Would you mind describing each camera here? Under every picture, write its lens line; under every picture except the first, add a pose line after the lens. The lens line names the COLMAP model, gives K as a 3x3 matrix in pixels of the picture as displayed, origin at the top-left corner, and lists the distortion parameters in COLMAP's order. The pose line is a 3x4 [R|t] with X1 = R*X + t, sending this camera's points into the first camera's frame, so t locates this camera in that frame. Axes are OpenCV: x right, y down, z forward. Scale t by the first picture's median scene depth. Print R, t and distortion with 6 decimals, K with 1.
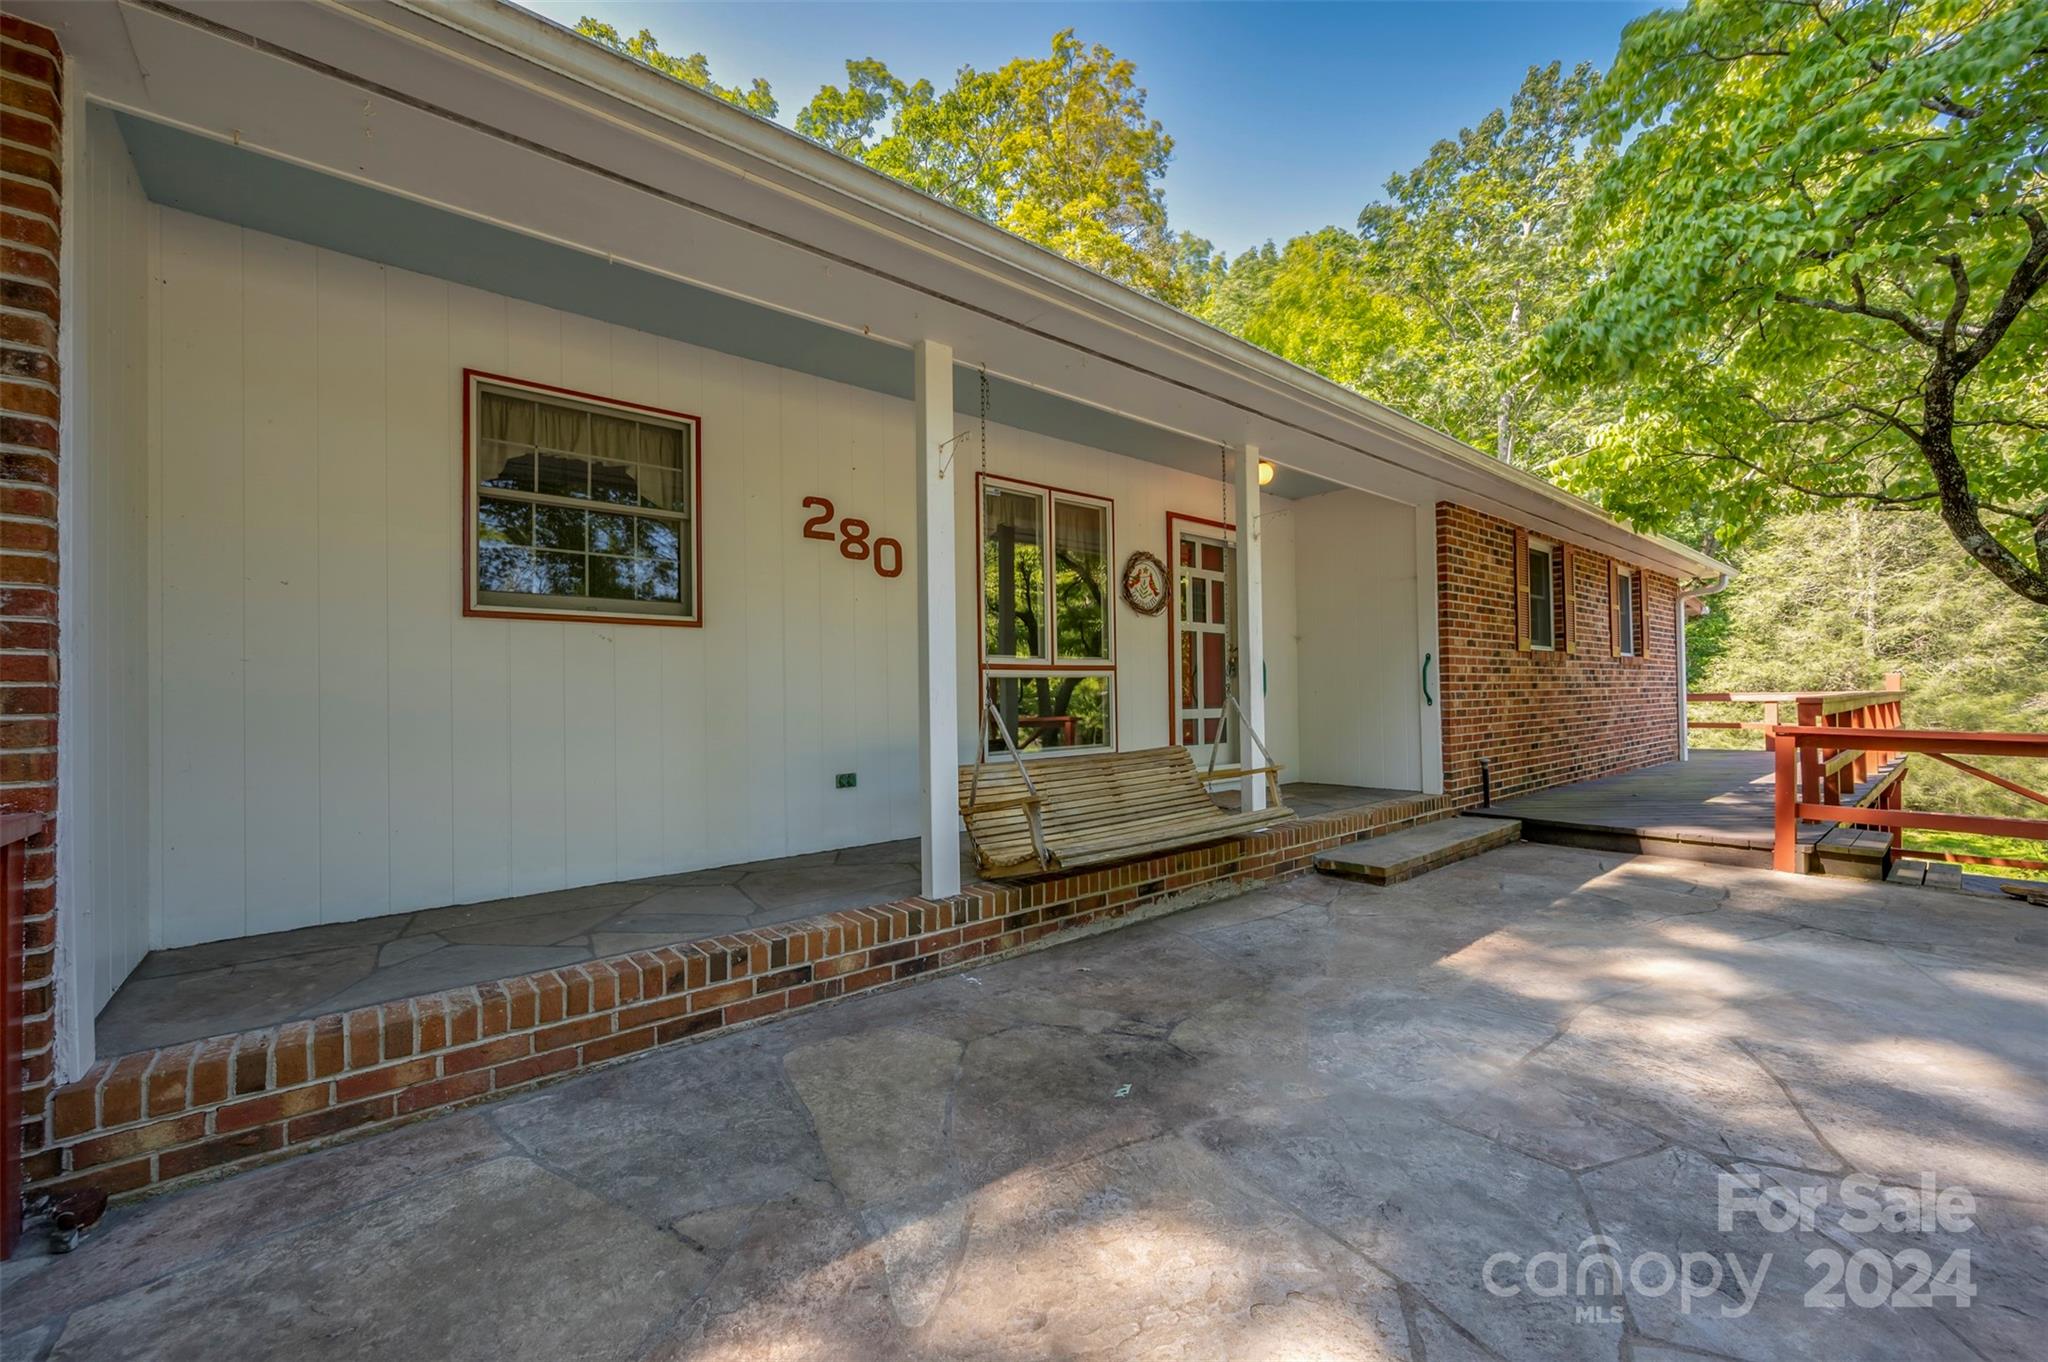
lens RADIAL K [[808.5, 0, 1024.8], [0, 808.5, 681.2], [0, 0, 1]] dist [-0.003394, 0.000981]
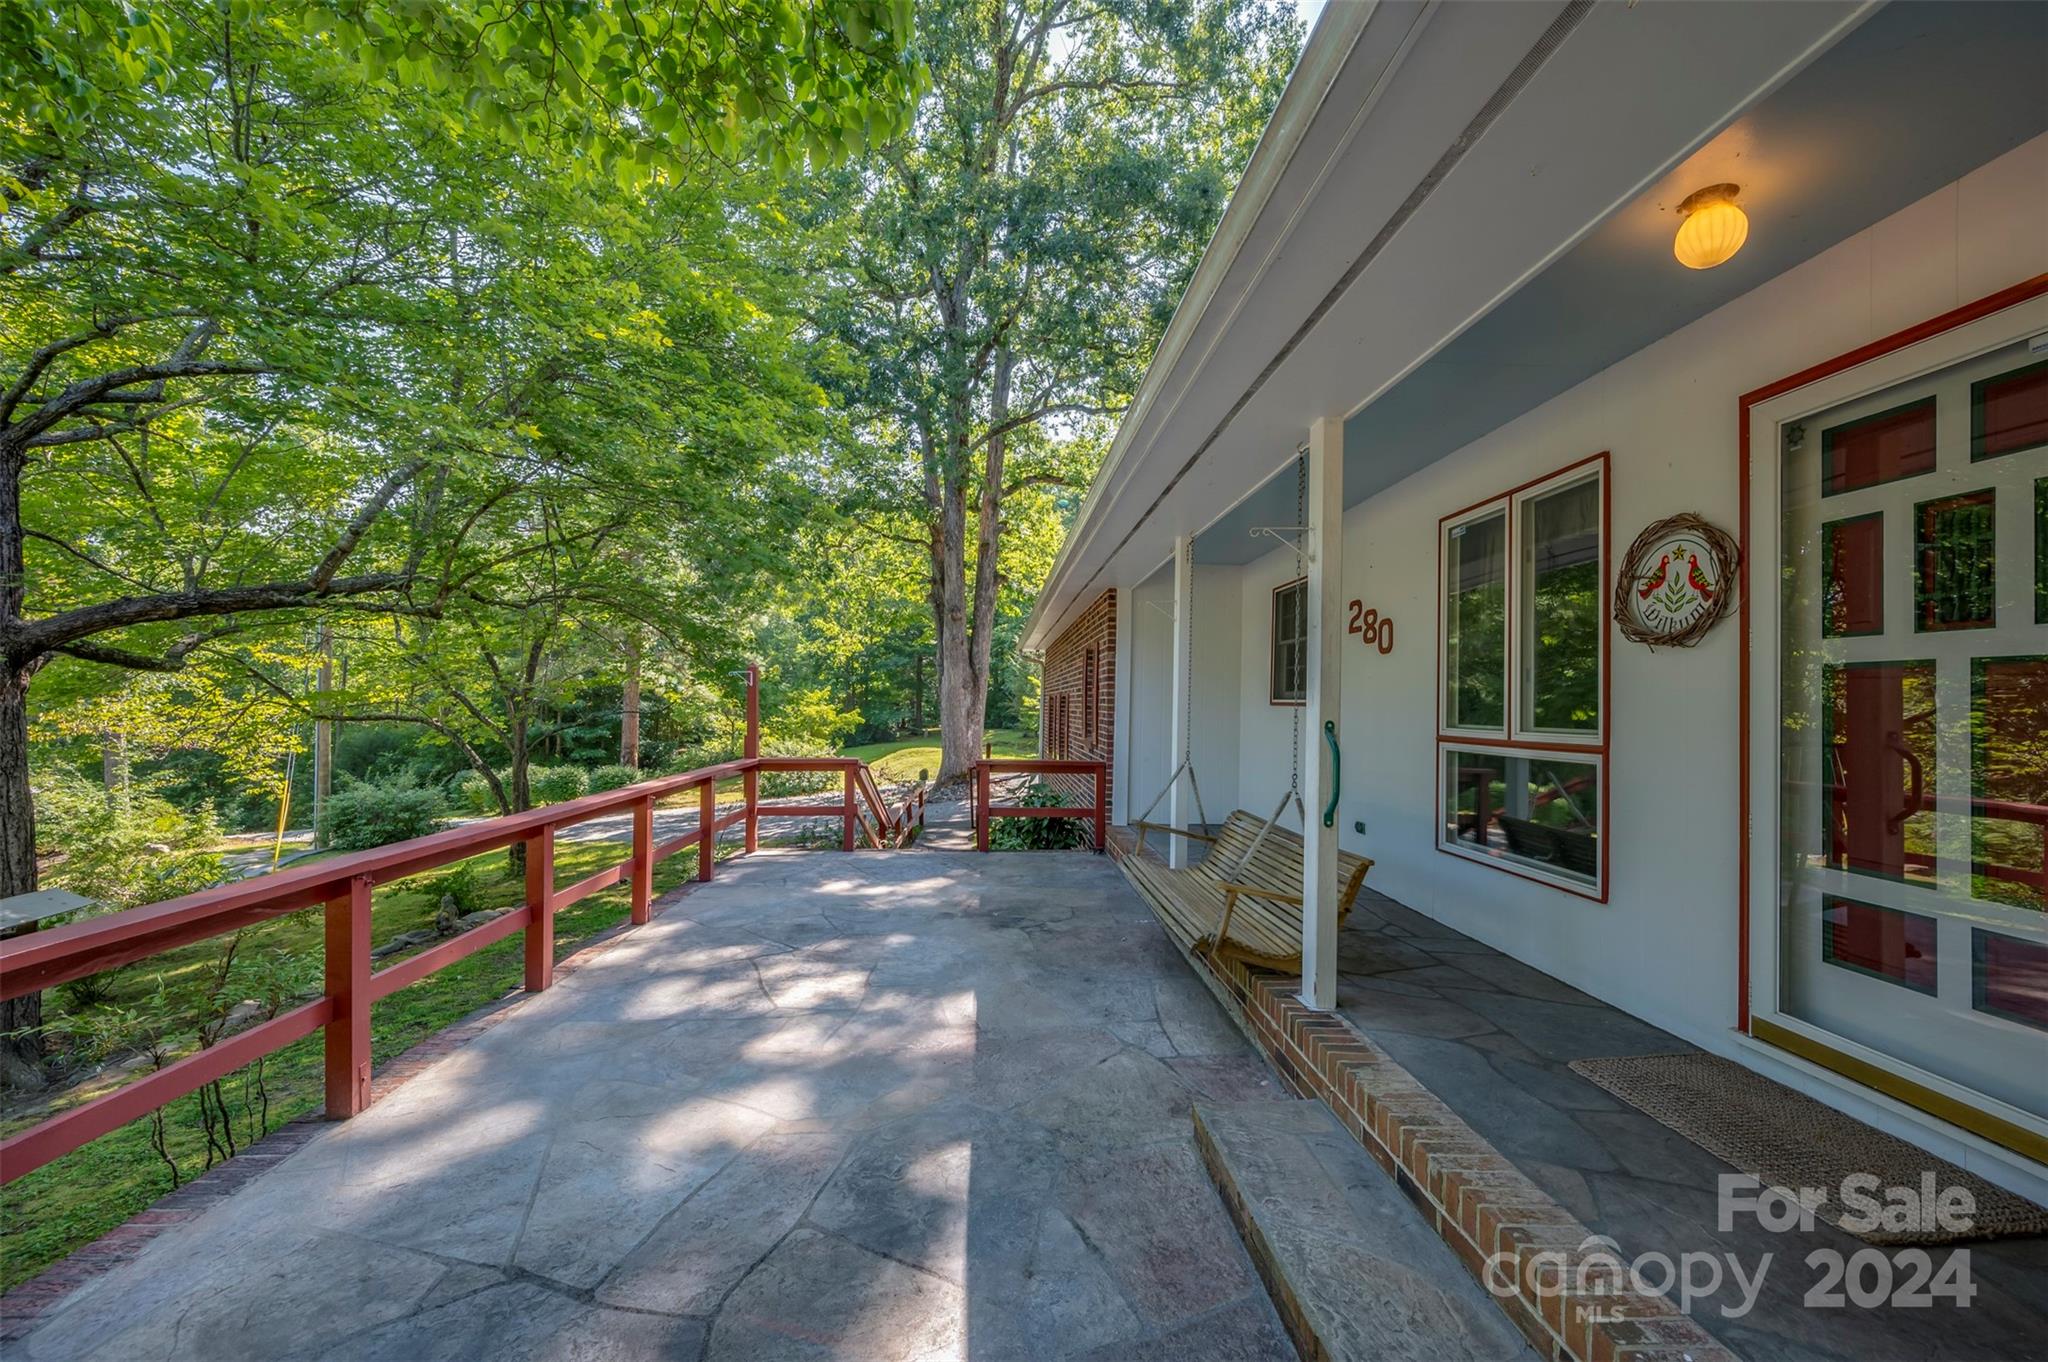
lens RADIAL K [[808.5, 0, 1024.0], [0, 808.5, 693.4], [0, 0, 1]] dist [-0.003394, 0.000981]
pose [[-0.606219, -0.009999, -0.795235, 0.778610], [0.001443, 0.999905, -0.013672, -0.047417], [0.795296, -0.009436, -0.606148, 0.988585]]
